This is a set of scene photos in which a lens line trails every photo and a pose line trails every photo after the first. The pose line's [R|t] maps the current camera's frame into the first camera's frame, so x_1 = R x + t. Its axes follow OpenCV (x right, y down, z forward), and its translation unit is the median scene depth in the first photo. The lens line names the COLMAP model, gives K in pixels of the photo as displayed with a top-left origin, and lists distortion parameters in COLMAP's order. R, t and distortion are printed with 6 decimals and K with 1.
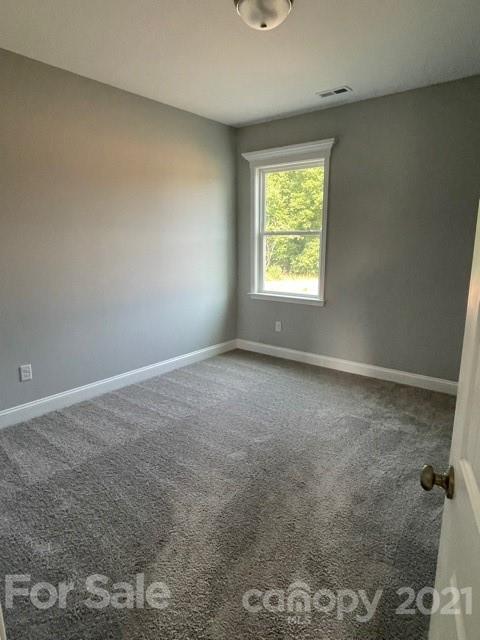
lens RADIAL K [[388.7, 0, 238.8], [0, 388.7, 324.4], [0, 0, 1]] dist [-0.006025, 0.001845]
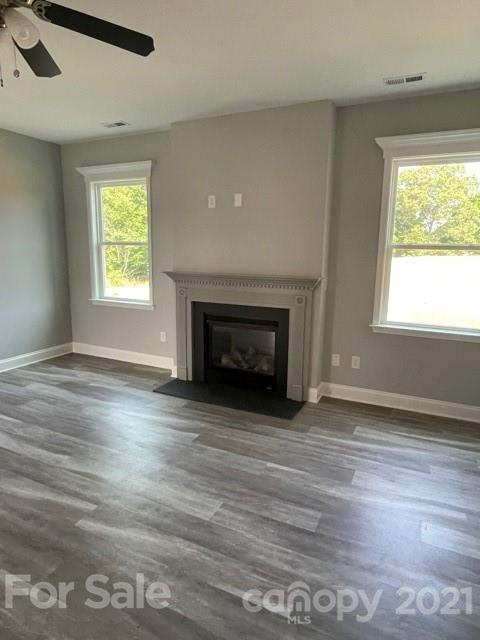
lens RADIAL K [[388.7, 0, 244.1], [0, 388.7, 317.7], [0, 0, 1]] dist [-0.006025, 0.001845]
pose [[0.974573, -0.023391, 0.222847, 0.209014], [0.031880, 0.998894, -0.034572, 0.019529], [-0.221792, 0.040797, 0.974240, -0.117493]]
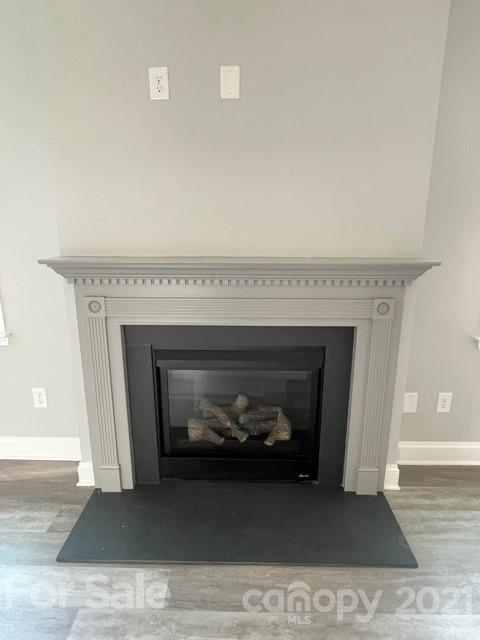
lens RADIAL K [[388.7, 0, 238.7], [0, 388.7, 319.9], [0, 0, 1]] dist [-0.006025, 0.001845]
pose [[0.796319, -0.150688, 0.585806, 0.156656], [0.123029, 0.988578, 0.087053, -0.079602], [-0.592233, 0.002749, 0.805762, 0.402420]]
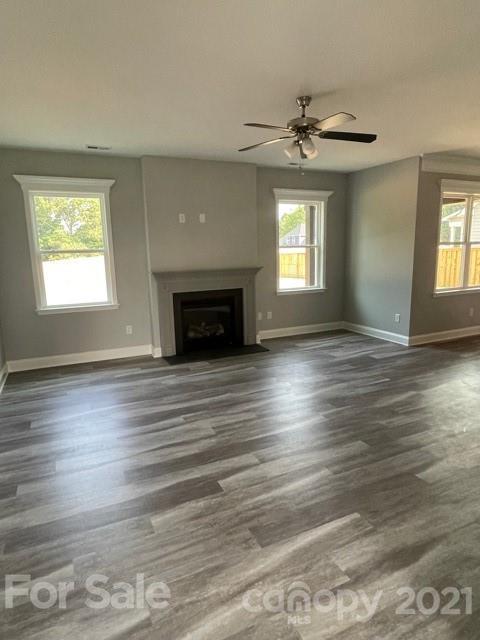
lens RADIAL K [[388.7, 0, 240.2], [0, 388.7, 316.4], [0, 0, 1]] dist [-0.006025, 0.001845]
pose [[0.450752, -0.162146, 0.877799, -0.670057], [0.211379, 0.974784, 0.071517, -0.026522], [-0.867261, 0.153312, 0.473660, 0.061539]]
